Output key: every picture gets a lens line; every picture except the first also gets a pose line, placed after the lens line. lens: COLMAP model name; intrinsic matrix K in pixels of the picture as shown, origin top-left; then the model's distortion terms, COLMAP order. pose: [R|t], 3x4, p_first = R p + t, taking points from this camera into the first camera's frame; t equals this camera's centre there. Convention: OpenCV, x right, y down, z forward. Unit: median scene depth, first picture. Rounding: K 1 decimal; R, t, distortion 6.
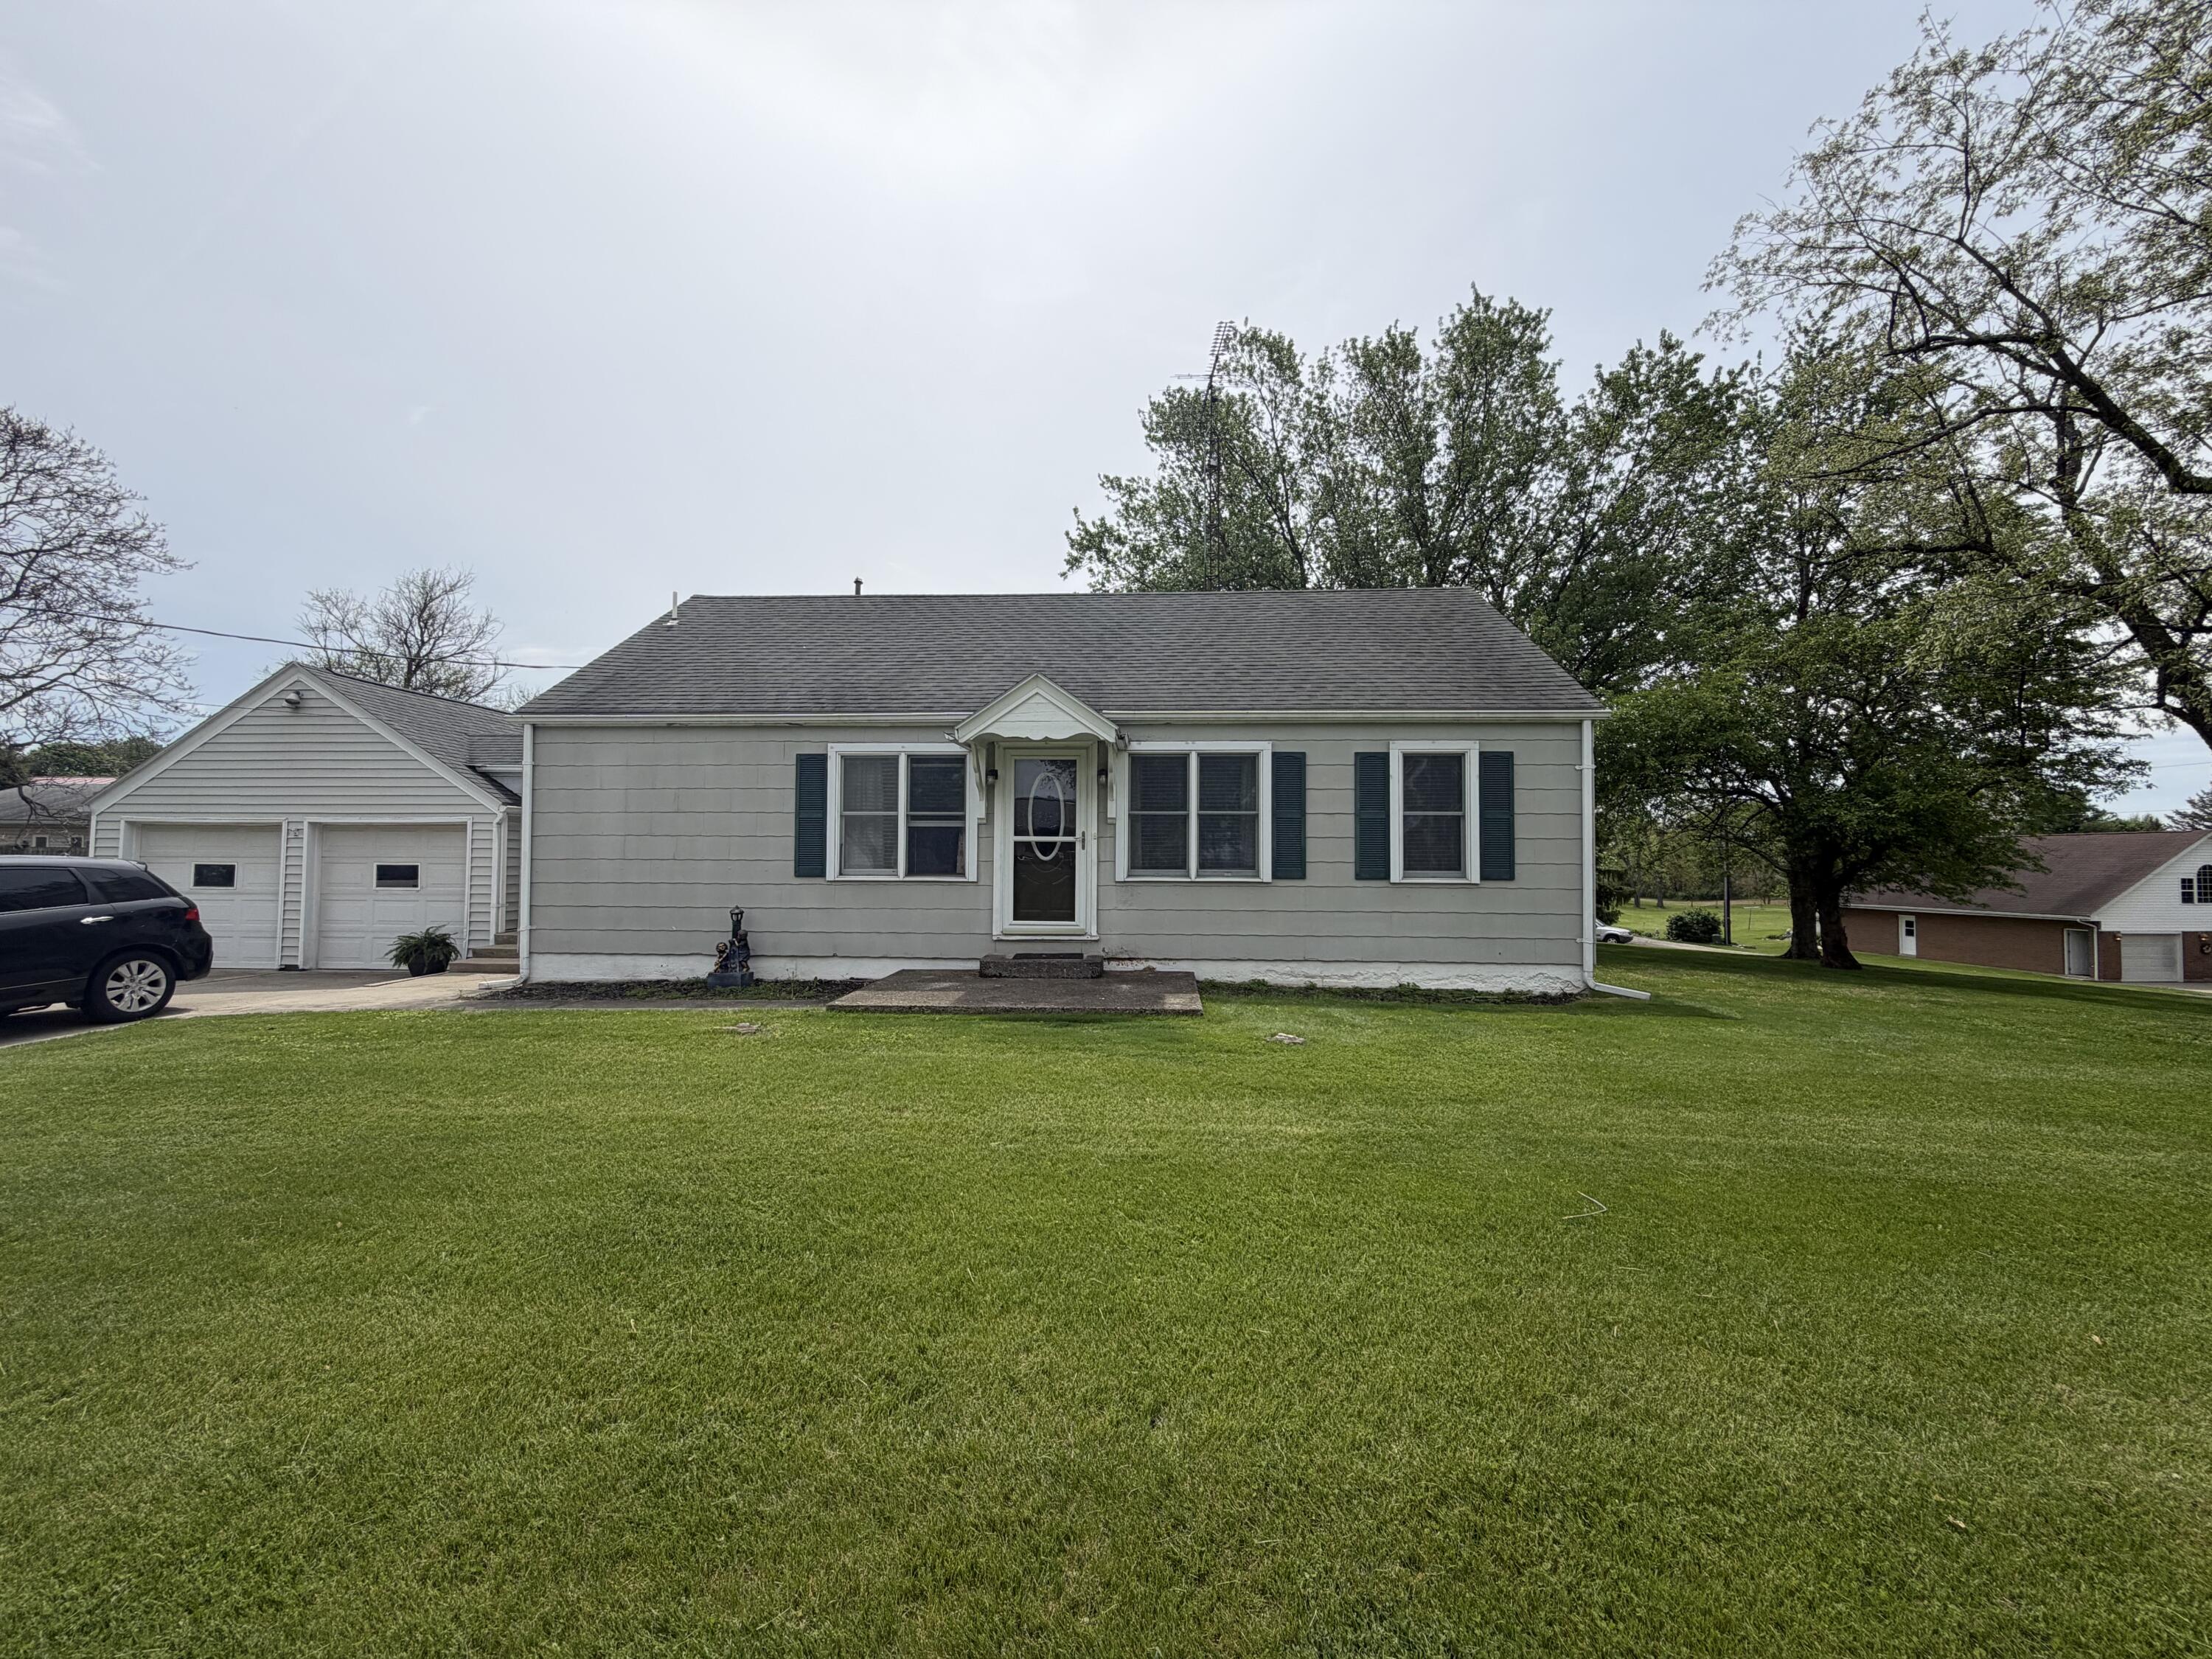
lens RADIAL K [[878.4, 0, 1119.4], [0, 878.4, 835.1], [0, 0, 1]] dist [0.002624, 0.000912]
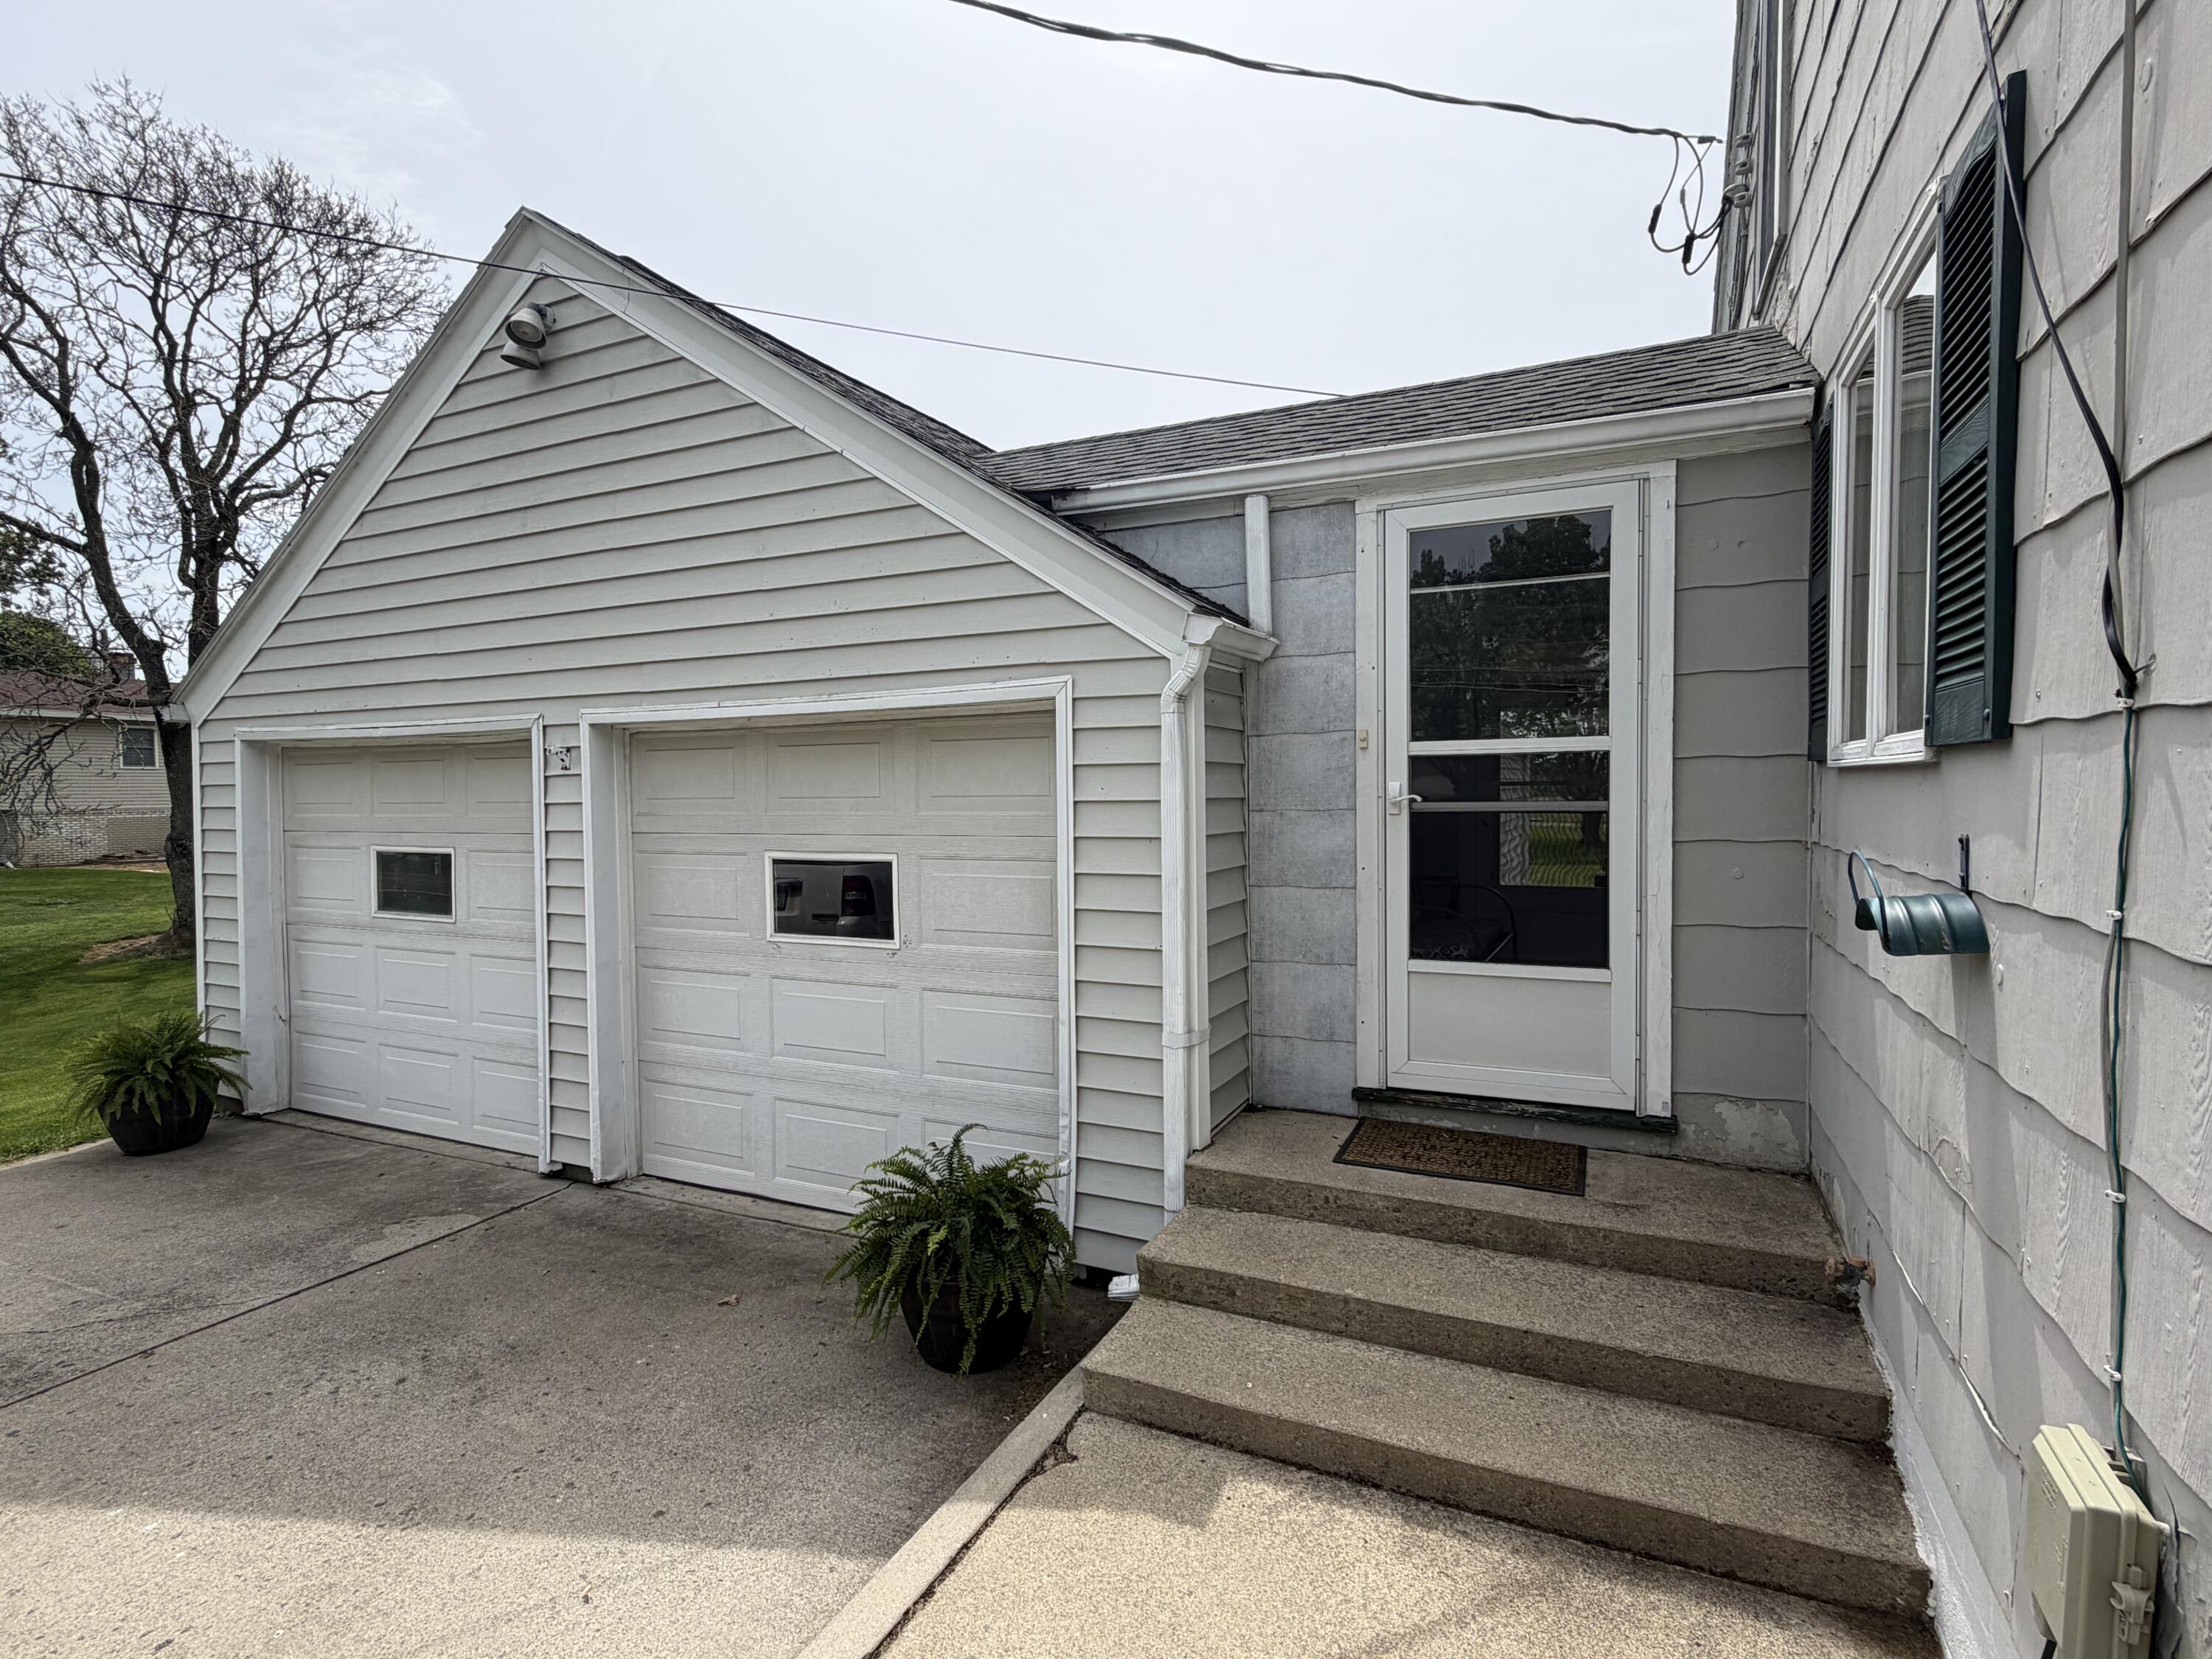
lens RADIAL K [[1077.9, 0, 1092.3], [0, 1077.9, 839.9], [0, 0, 1]] dist [0.011292, 0.001122]
pose [[0.926678, 0.002013, -0.375851, -0.798314], [0.025776, 0.997291, 0.068893, 0.006034], [0.374972, -0.073529, 0.924116, 0.926821]]
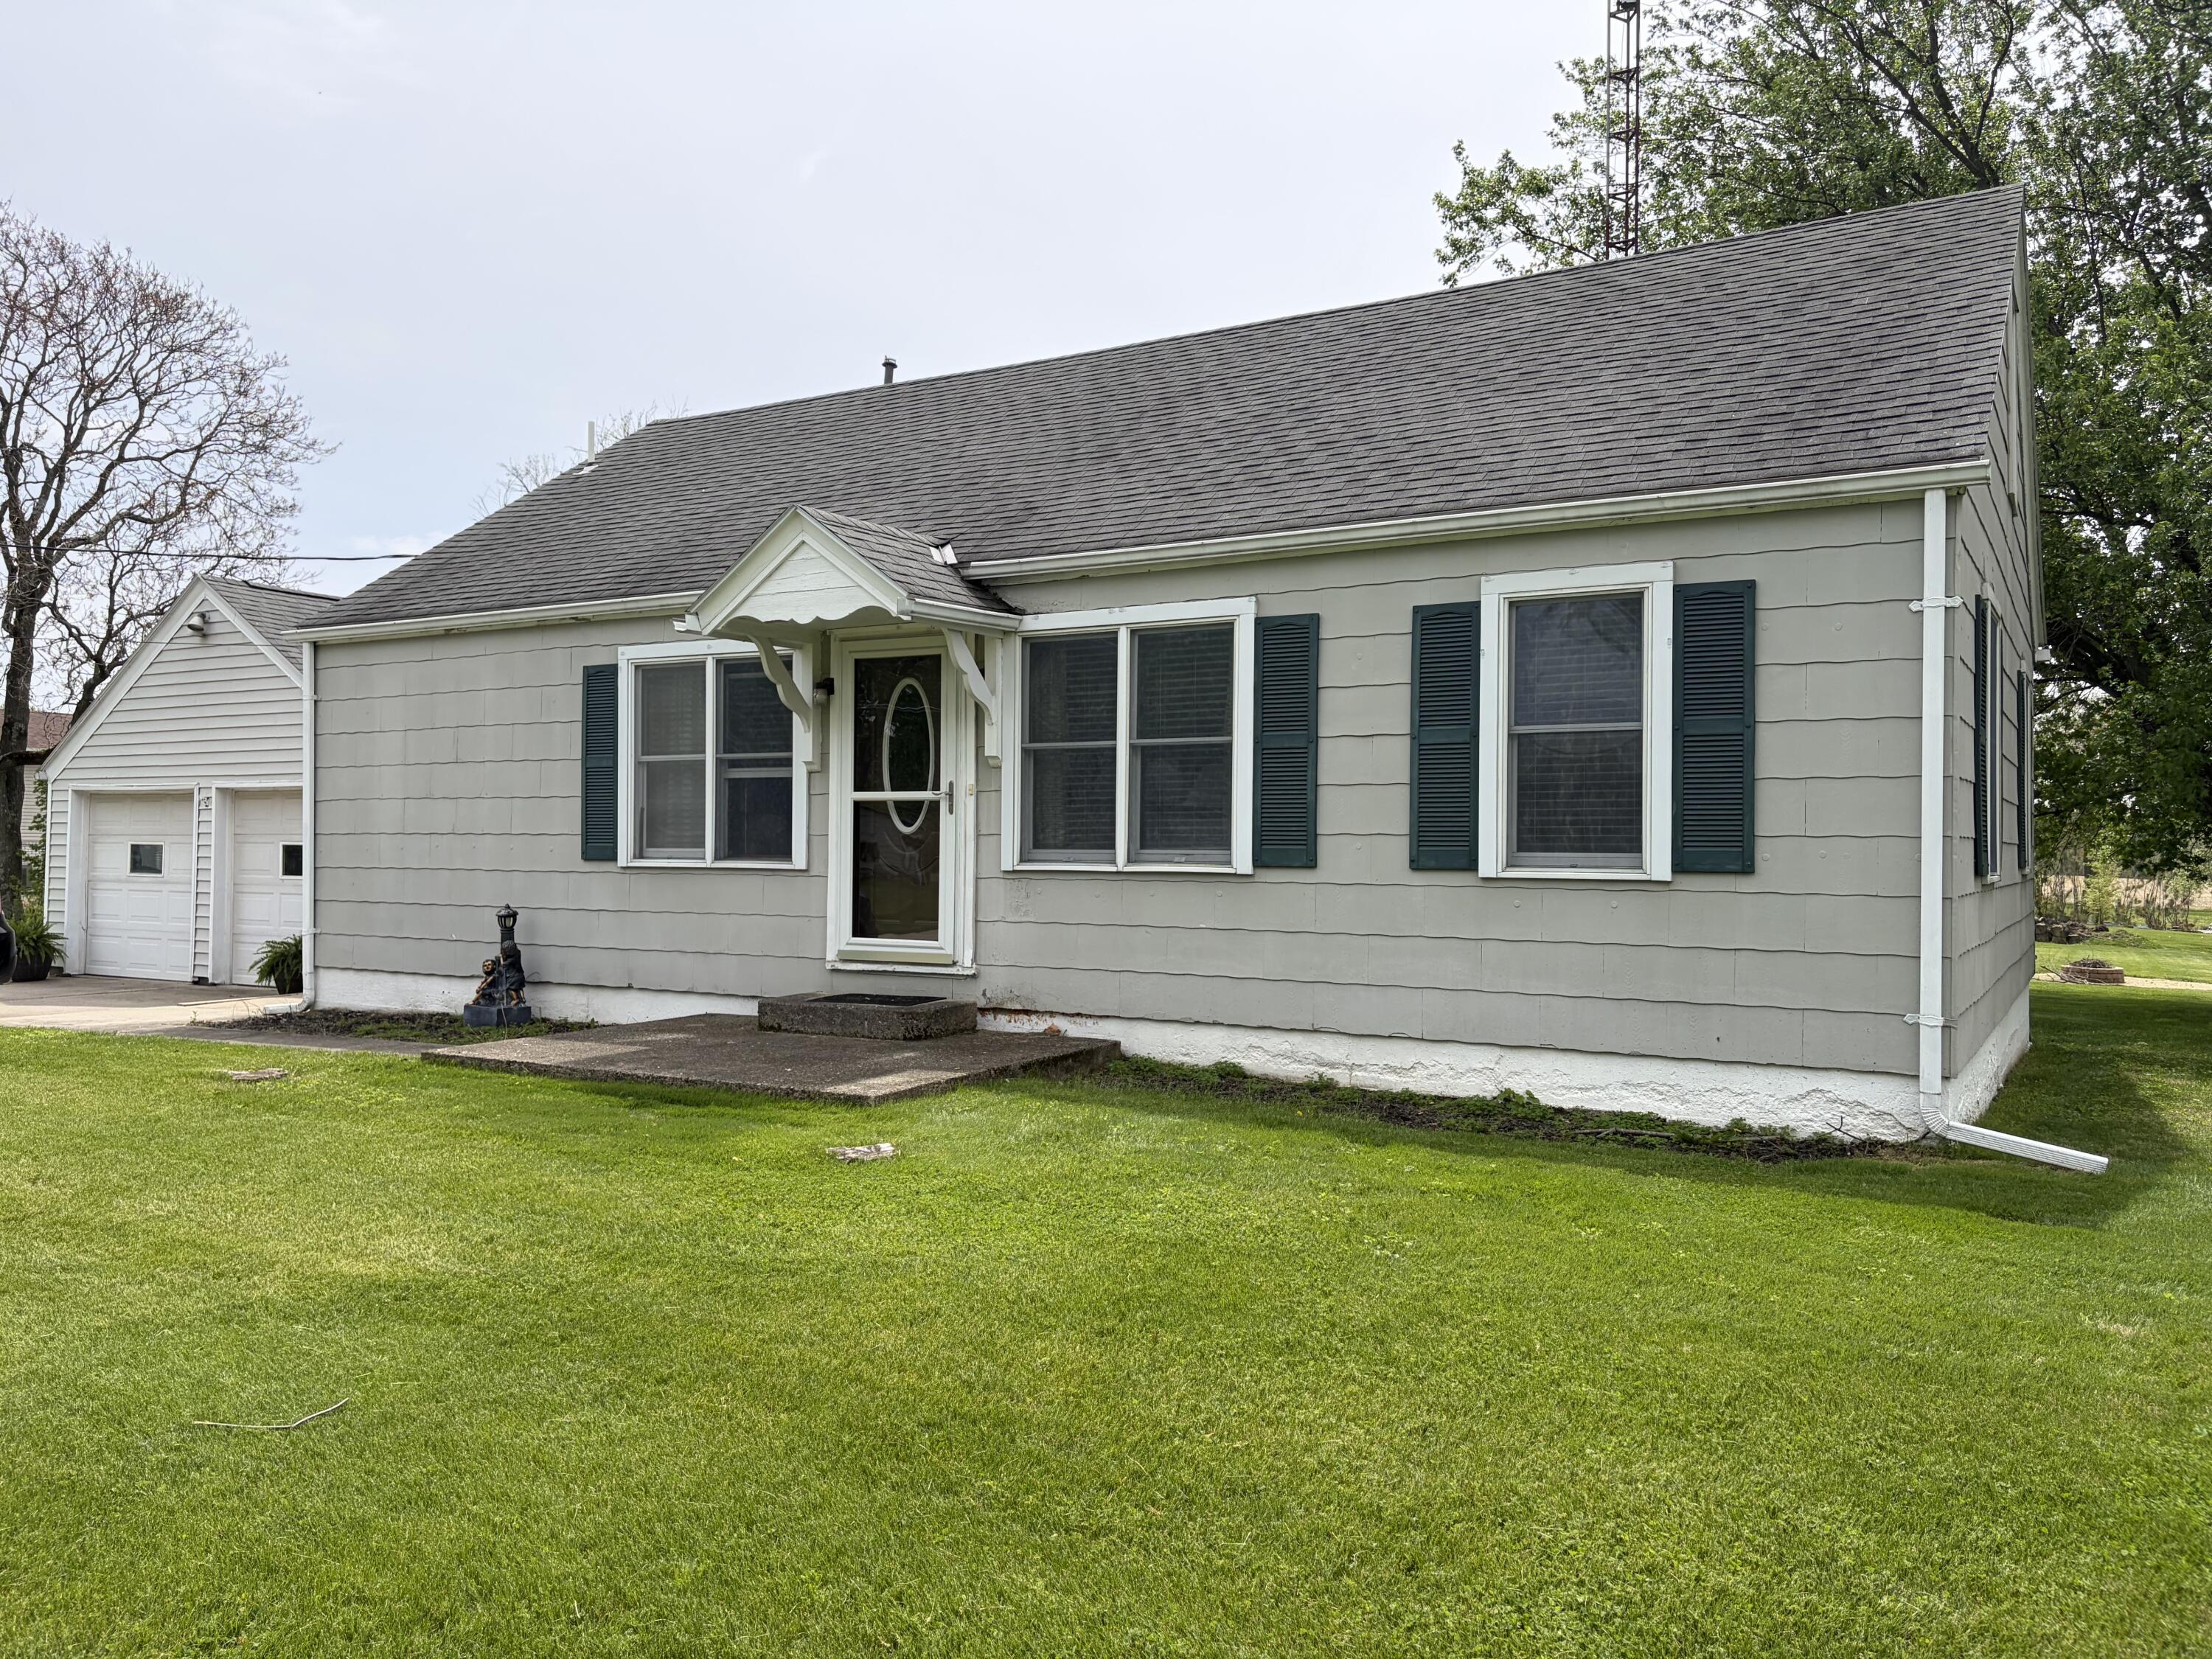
lens RADIAL K [[1668.8, 0, 1086.0], [0, 1668.8, 832.8], [0, 0, 1]] dist [0.045464, -0.014936]
pose [[0.884454, -0.003555, -0.466613, 0.528936], [0.012853, 0.999777, 0.016747, 0.012021], [0.466450, -0.020809, 0.884303, 0.099821]]
